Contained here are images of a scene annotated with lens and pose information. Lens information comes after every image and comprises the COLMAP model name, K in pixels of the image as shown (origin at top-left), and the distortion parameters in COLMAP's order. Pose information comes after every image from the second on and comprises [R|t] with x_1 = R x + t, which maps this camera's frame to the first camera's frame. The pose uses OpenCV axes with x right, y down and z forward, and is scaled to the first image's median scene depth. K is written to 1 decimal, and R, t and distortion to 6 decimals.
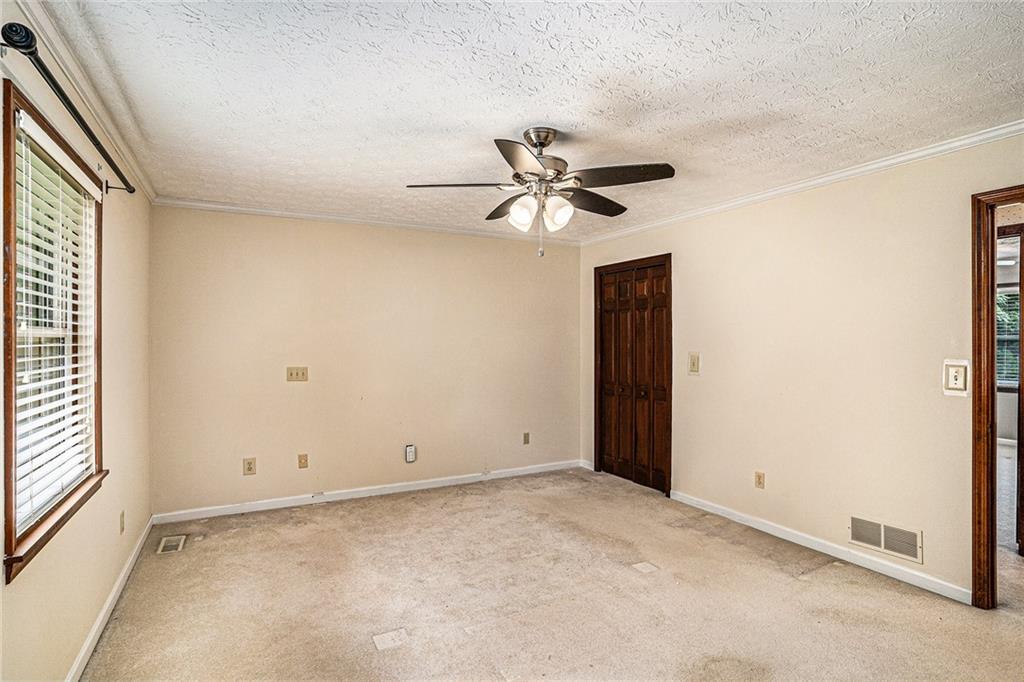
lens RADIAL K [[505.9, 0, 502.4], [0, 505.9, 339.0], [0, 0, 1]] dist [-0.084084, 0.040408]
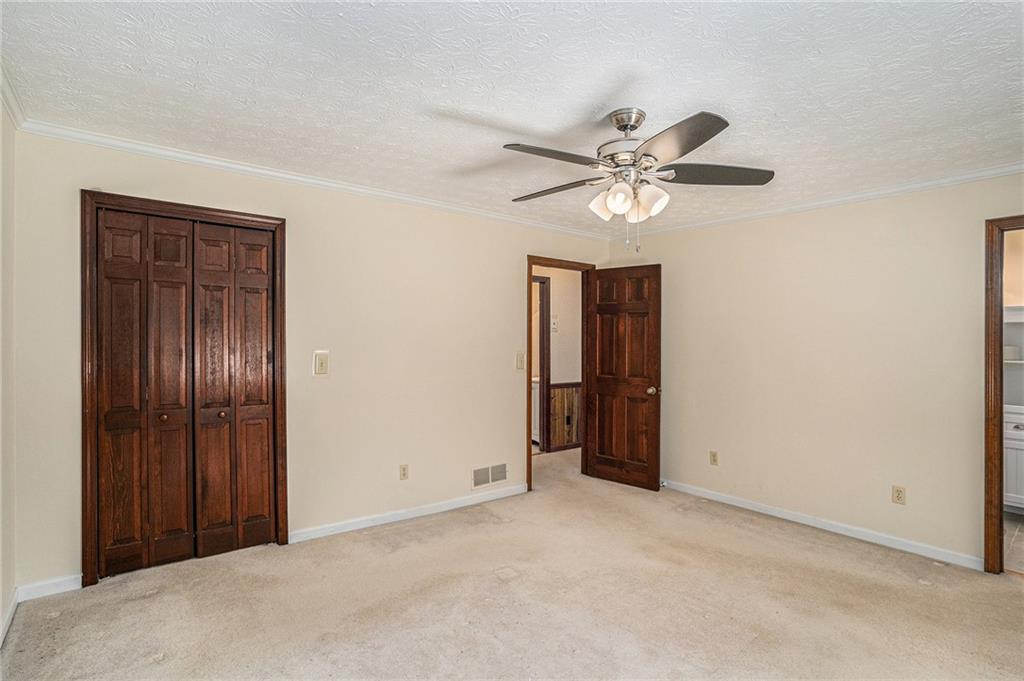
lens RADIAL K [[505.9, 0, 502.4], [0, 505.9, 338.5], [0, 0, 1]] dist [-0.084084, 0.040408]
pose [[-0.168960, 0.003163, 0.985618, -0.471775], [-0.013035, 0.999900, -0.005444, 0.008248], [-0.985537, -0.013768, -0.168902, 0.838138]]
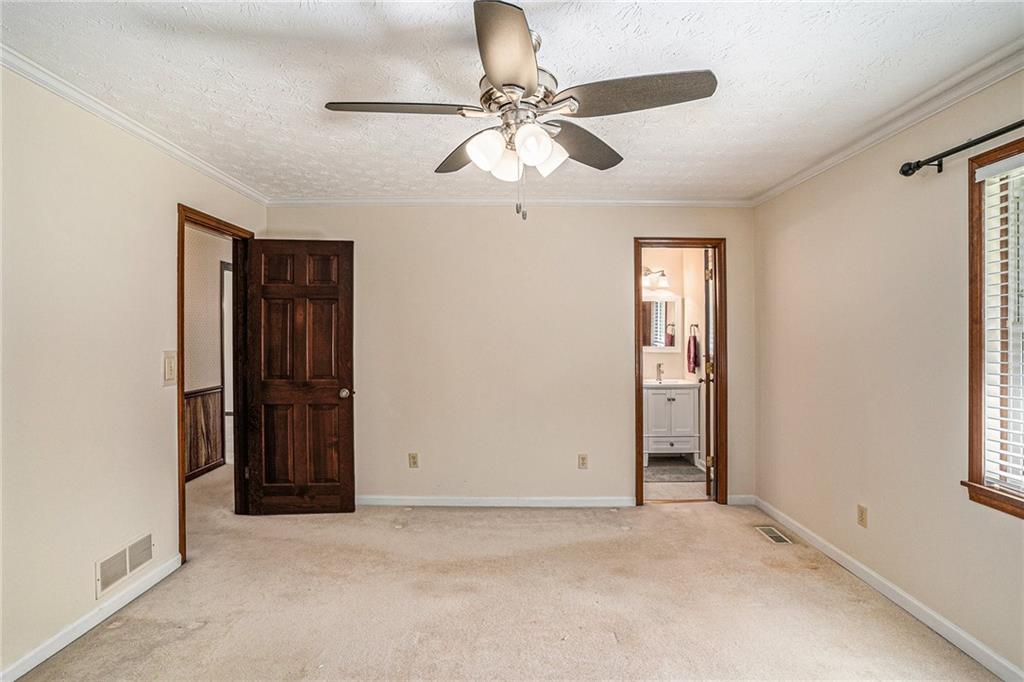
lens RADIAL K [[518.8, 0, 498.9], [0, 518.8, 338.4], [0, 0, 1]] dist [-0.056021, 0.031594]
pose [[-0.870963, -0.001345, 0.491347, -0.159560], [0.003519, 0.999954, 0.008974, 0.005015], [-0.491337, 0.009545, -0.870917, 0.998515]]
